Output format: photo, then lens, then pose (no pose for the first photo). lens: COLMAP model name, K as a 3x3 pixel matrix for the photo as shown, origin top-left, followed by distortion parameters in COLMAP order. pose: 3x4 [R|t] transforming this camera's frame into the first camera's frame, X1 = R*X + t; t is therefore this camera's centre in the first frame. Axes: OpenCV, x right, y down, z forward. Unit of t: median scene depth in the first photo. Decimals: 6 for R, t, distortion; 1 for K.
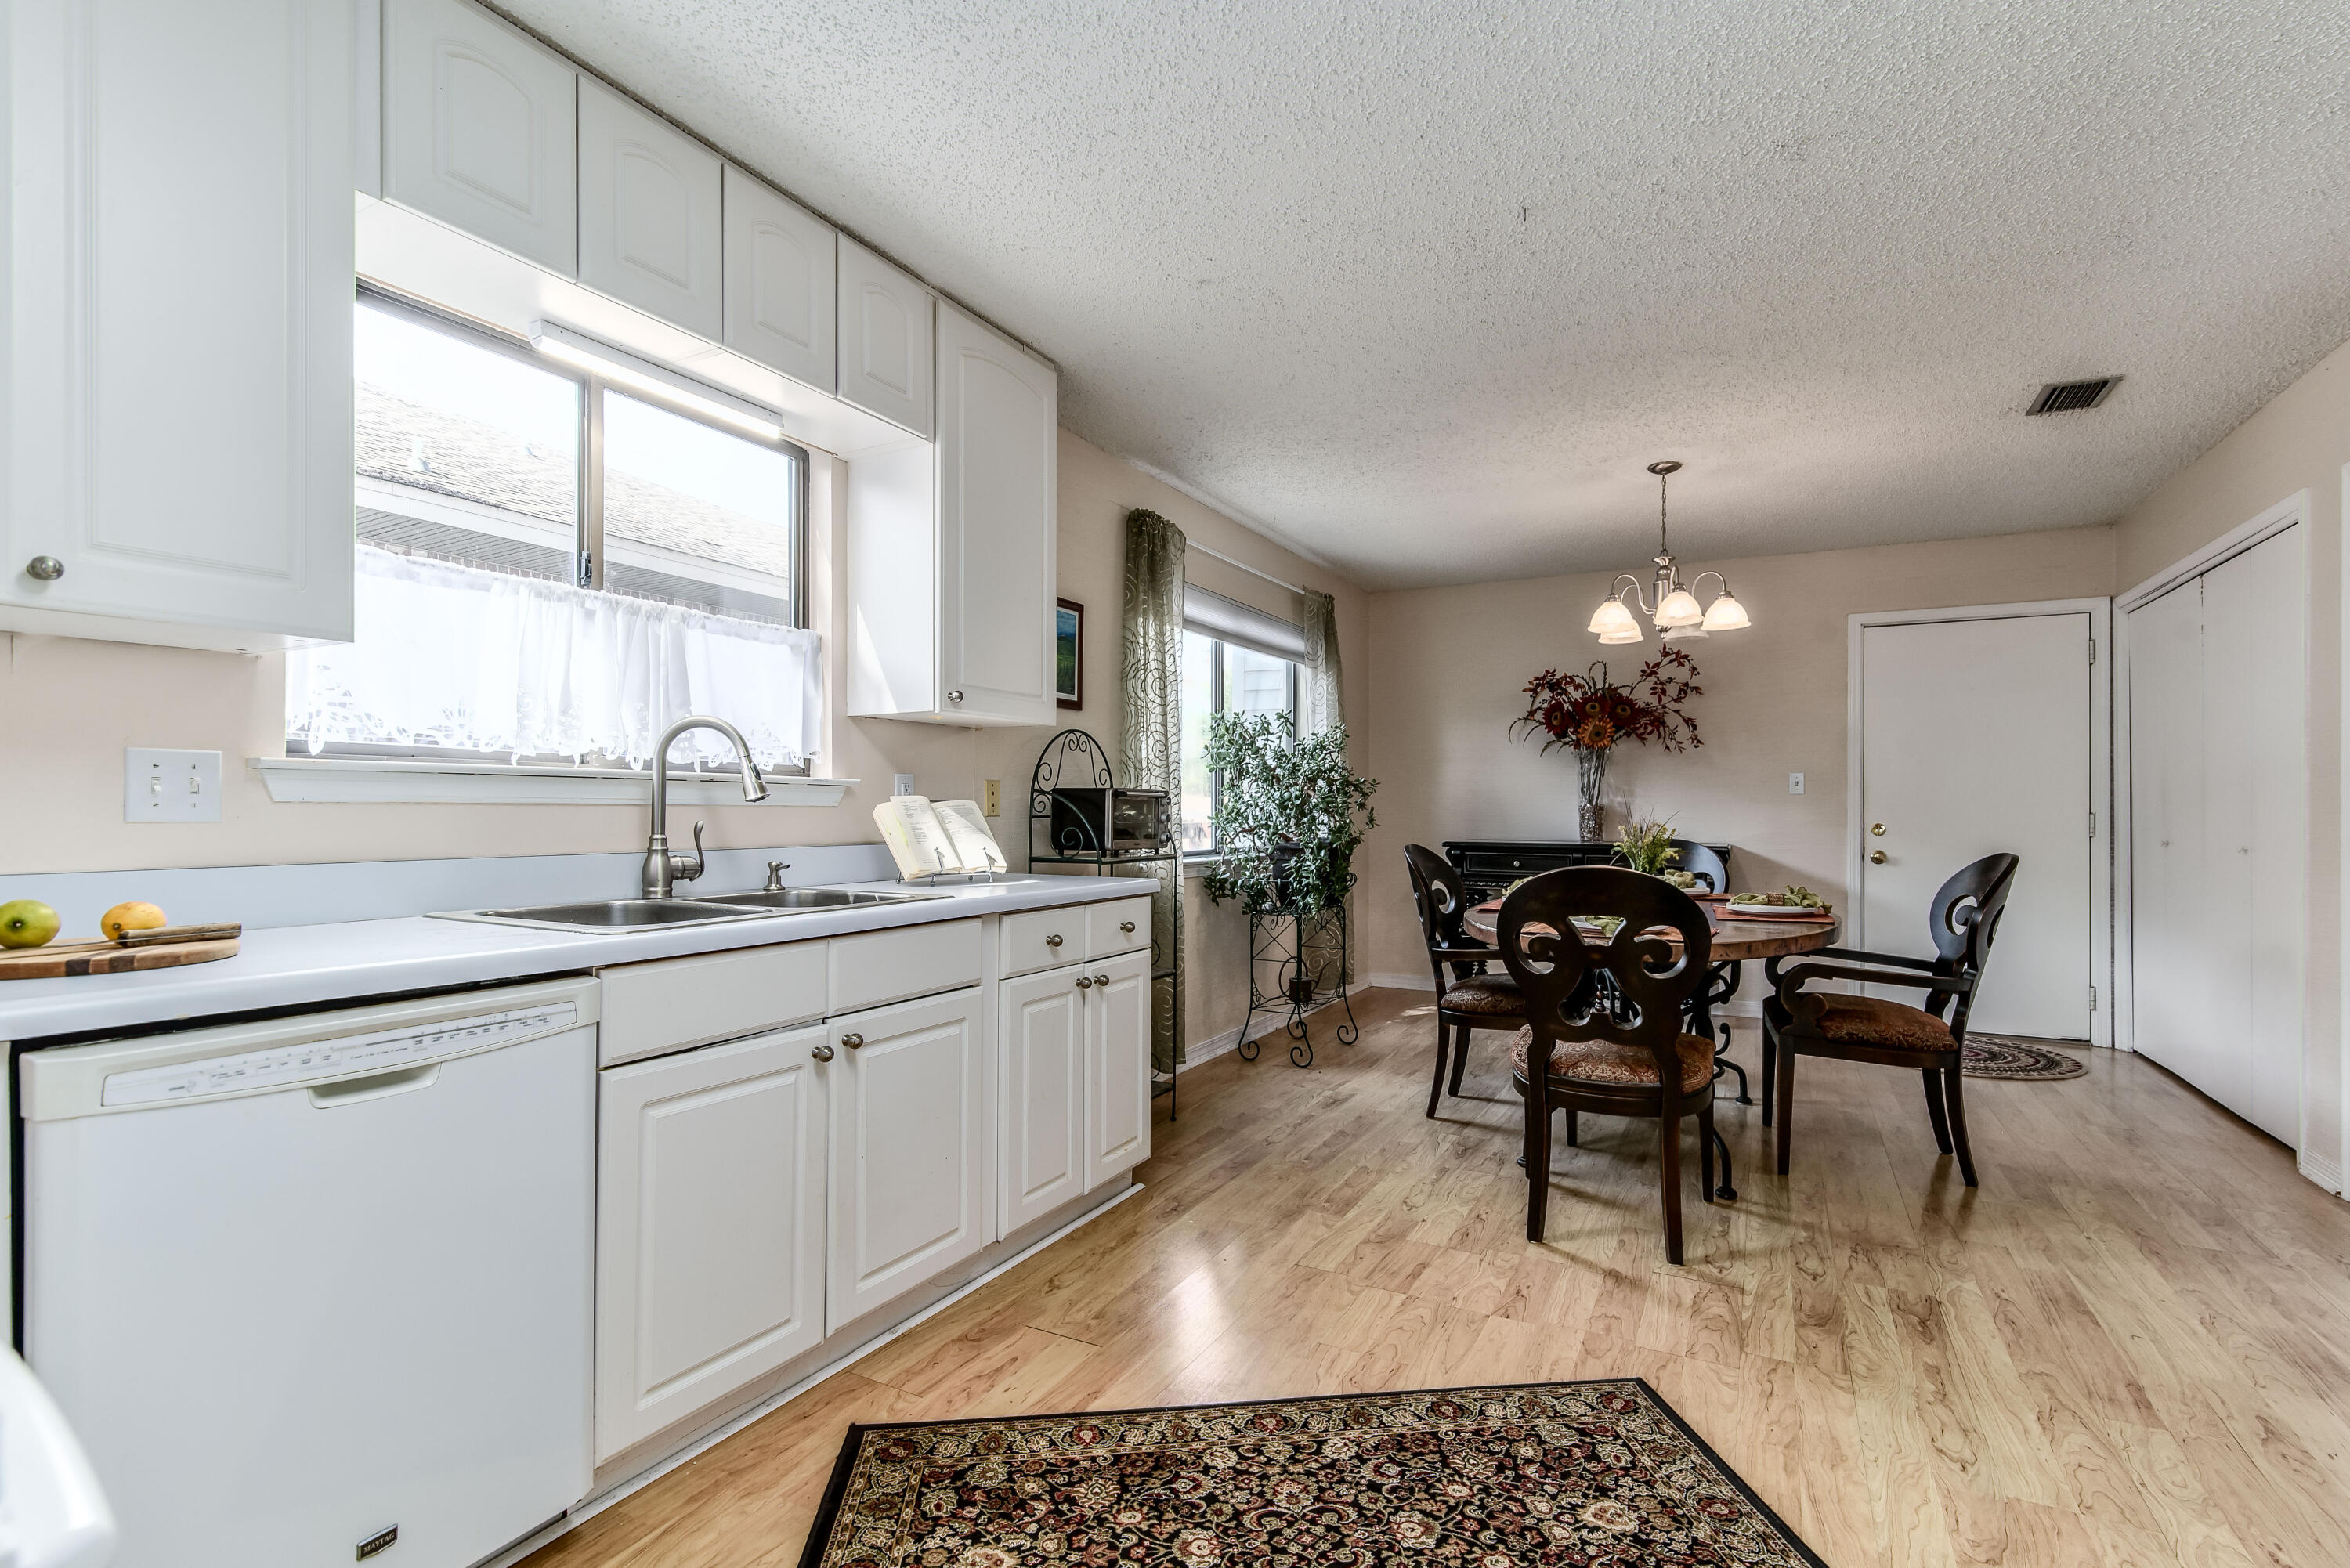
lens RADIAL K [[1077.1, 0, 1196.7], [0, 1077.1, 807.5], [0, 0, 1]] dist [-0.010566, -0.000638]
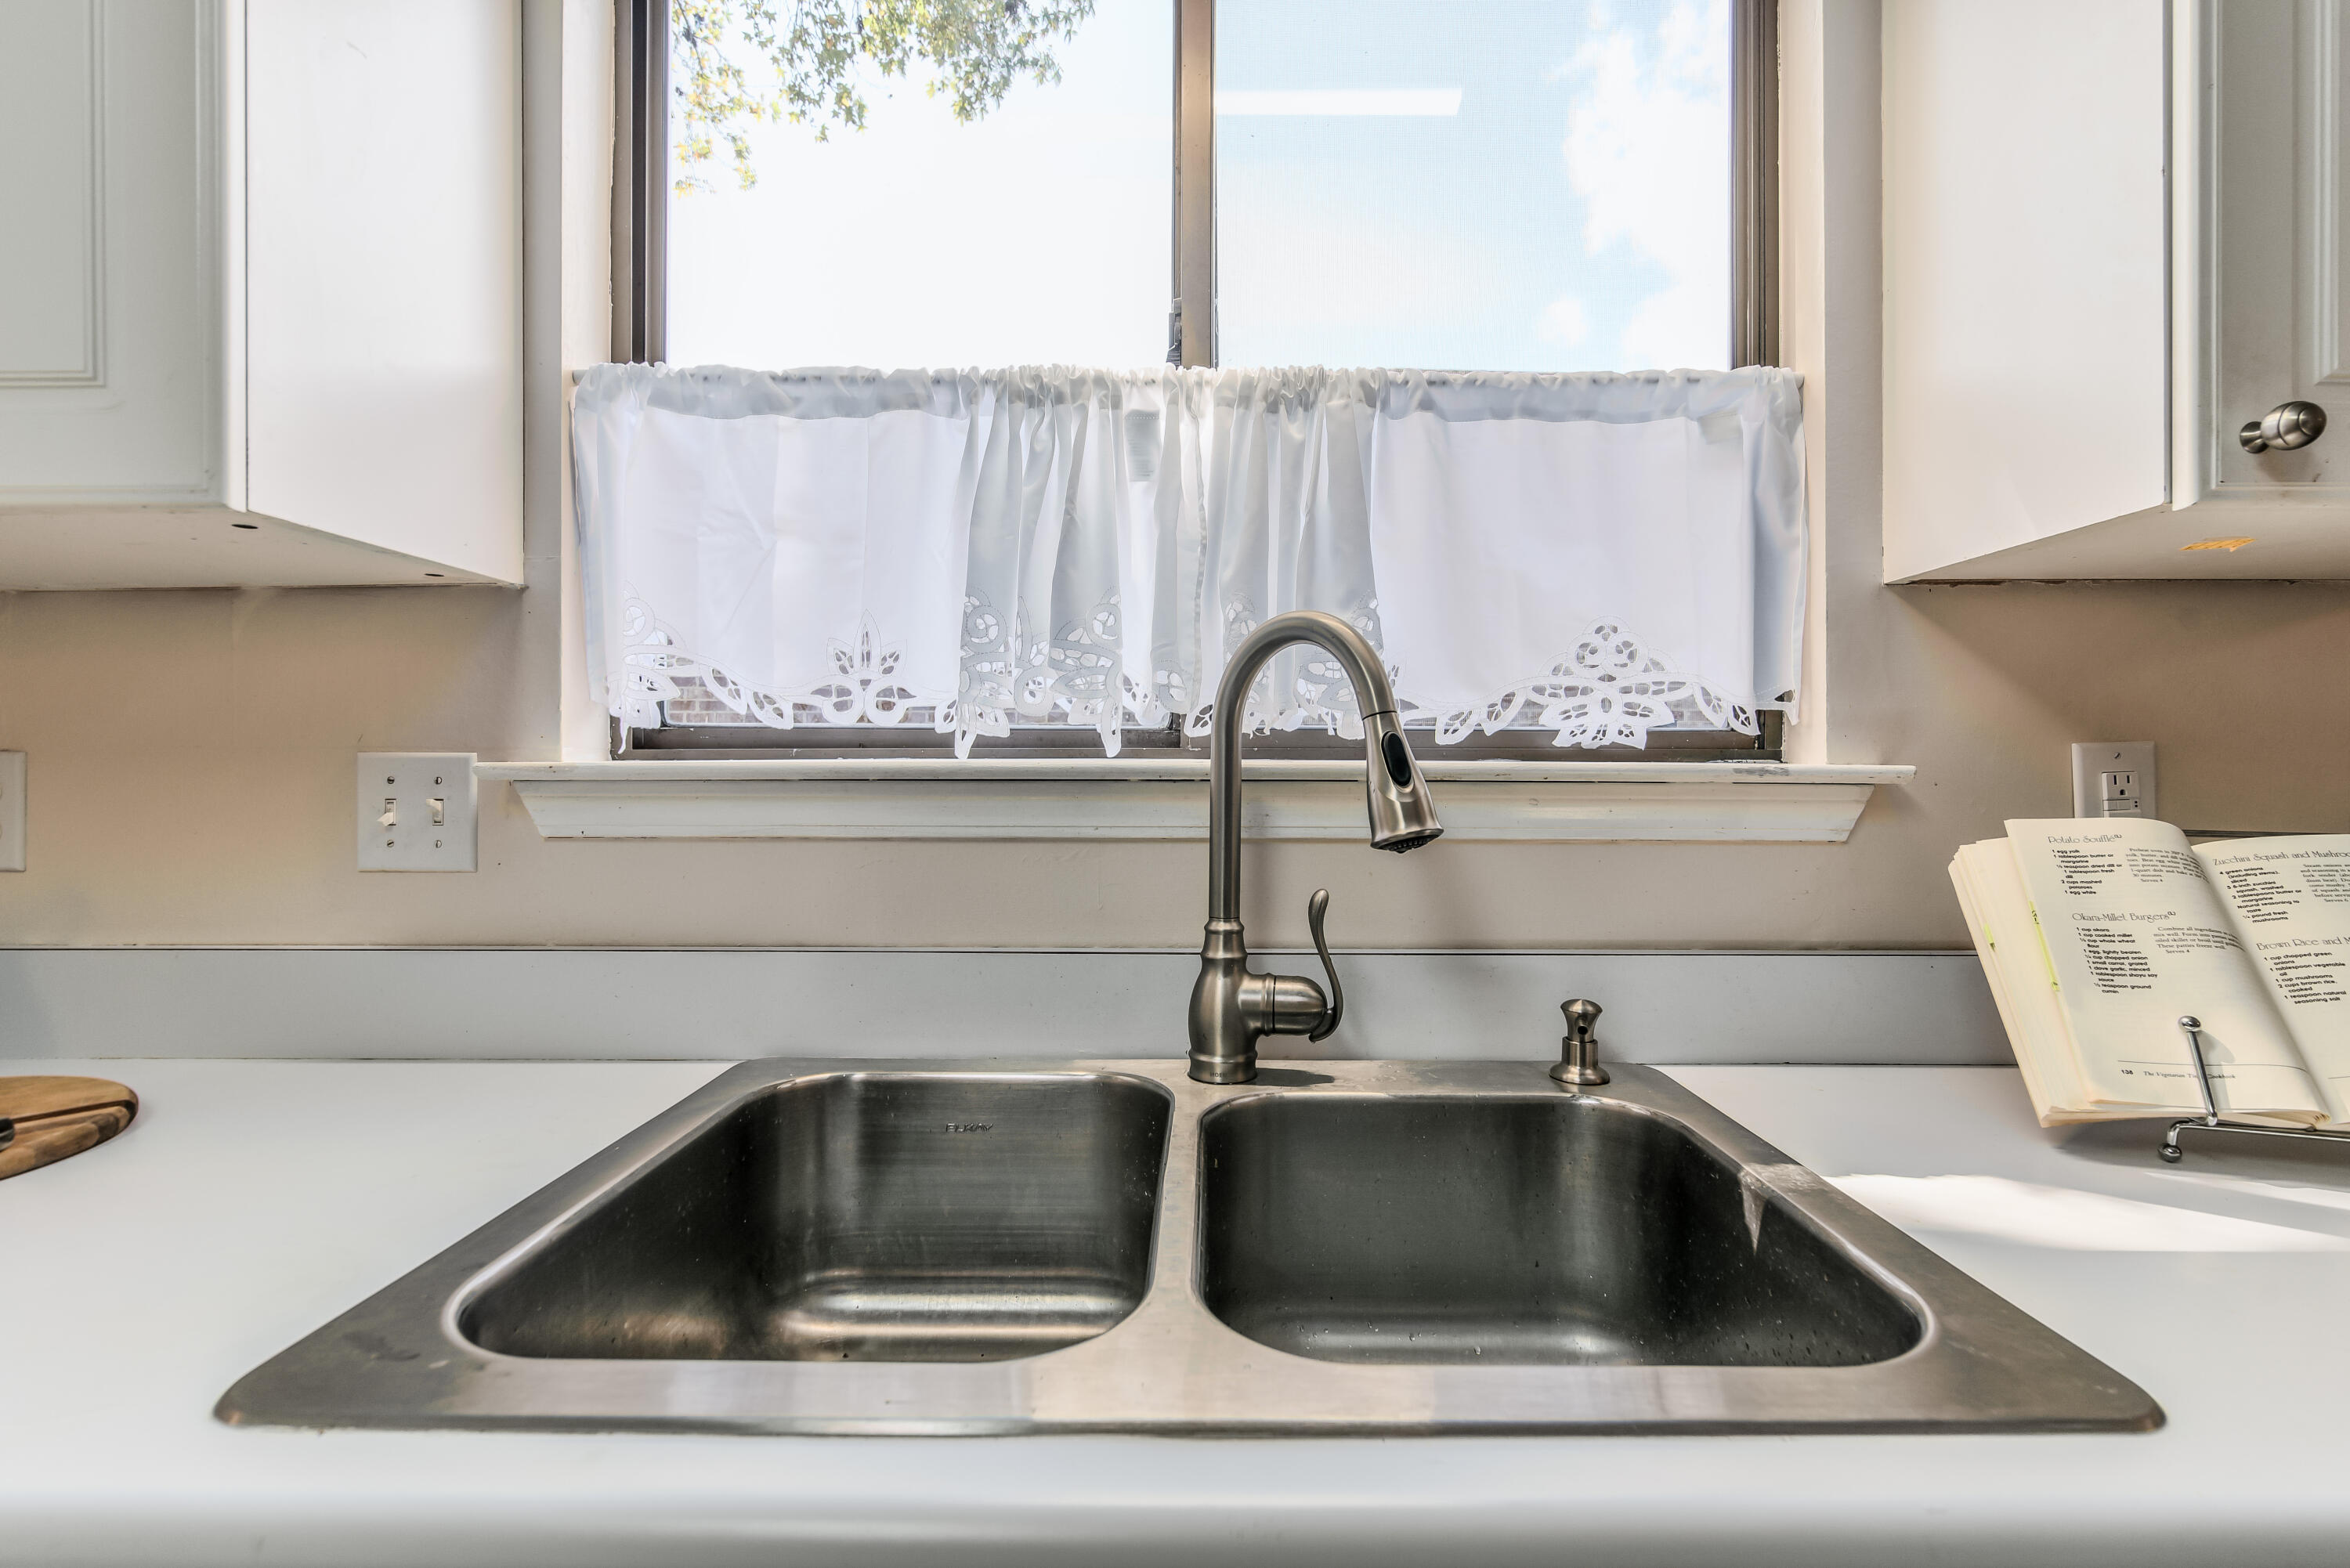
lens RADIAL K [[1077.1, 0, 1182.7], [0, 1077.1, 764.8], [0, 0, 1]] dist [-0.010566, -0.000638]
pose [[0.458347, -0.009166, -0.888726, -0.136209], [0.002648, 0.999956, -0.008947, -0.026977], [0.888770, 0.001747, 0.458351, 0.732526]]
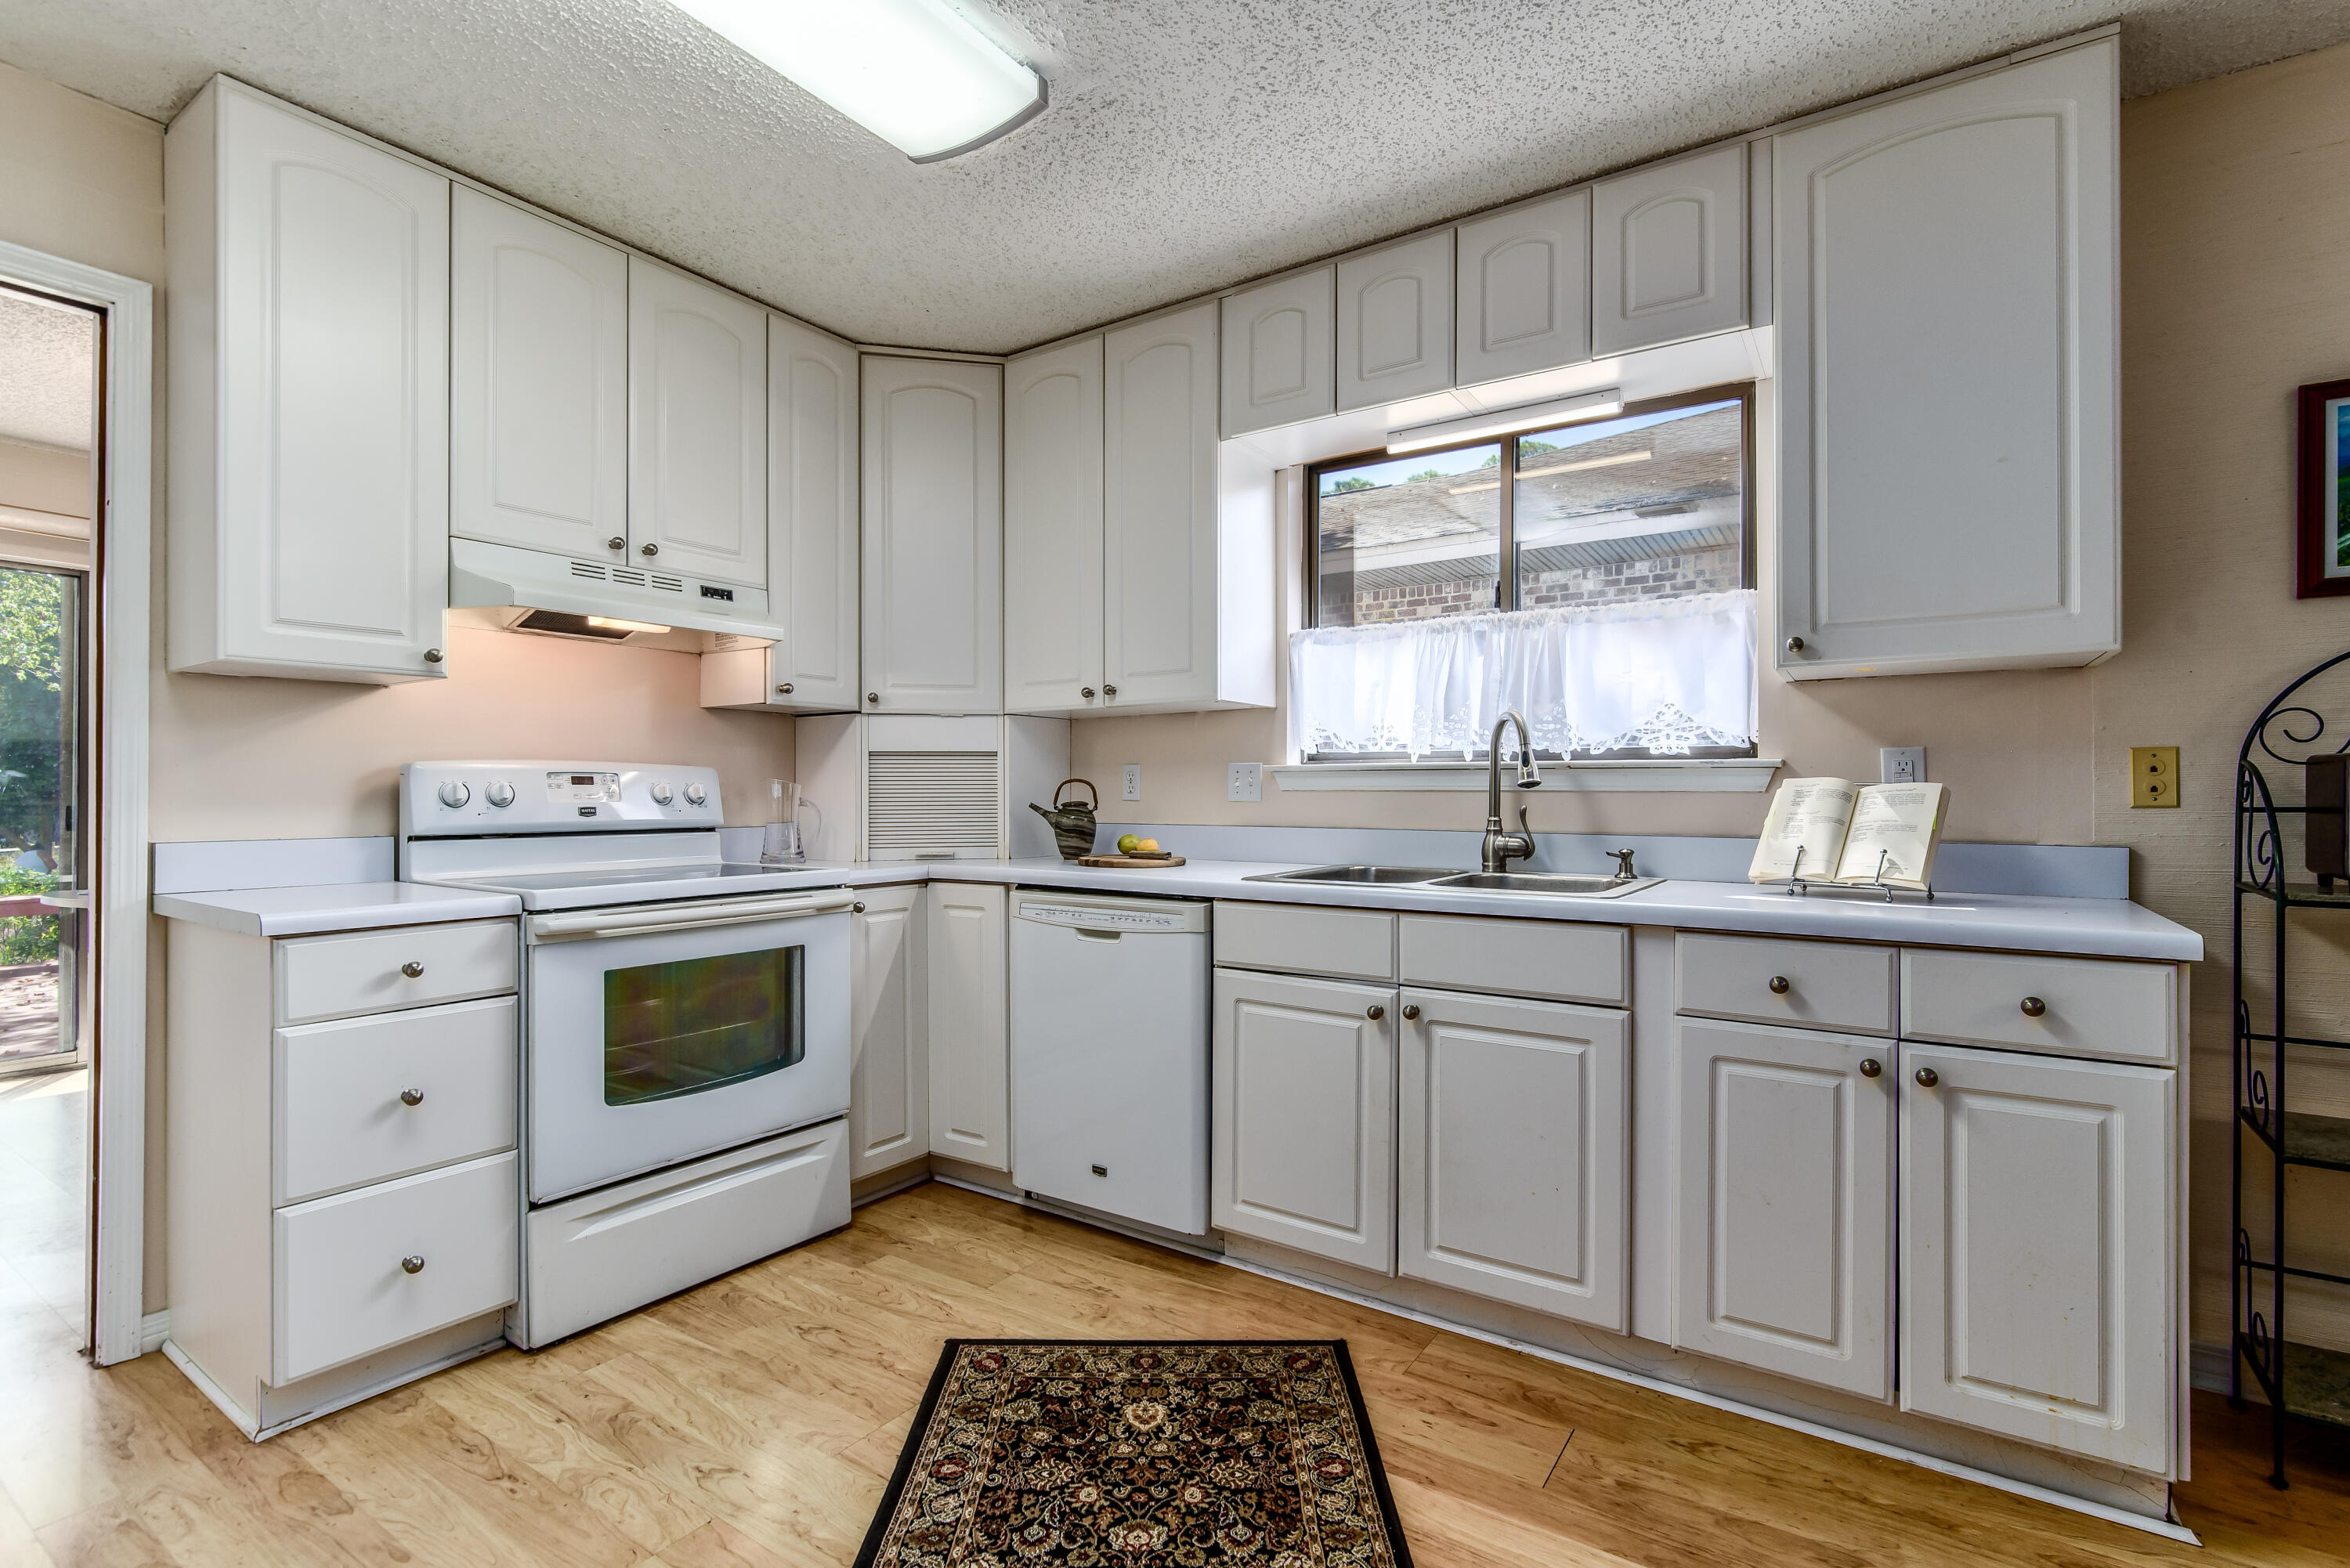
lens RADIAL K [[1077.1, 0, 1184.2], [0, 1077.1, 787.3], [0, 0, 1]] dist [-0.010566, -0.000638]
pose [[-0.110914, -0.009684, -0.993783, 0.626395], [-0.000433, 0.999953, -0.009695, 0.004377], [0.993830, -0.000645, -0.110913, 0.729873]]
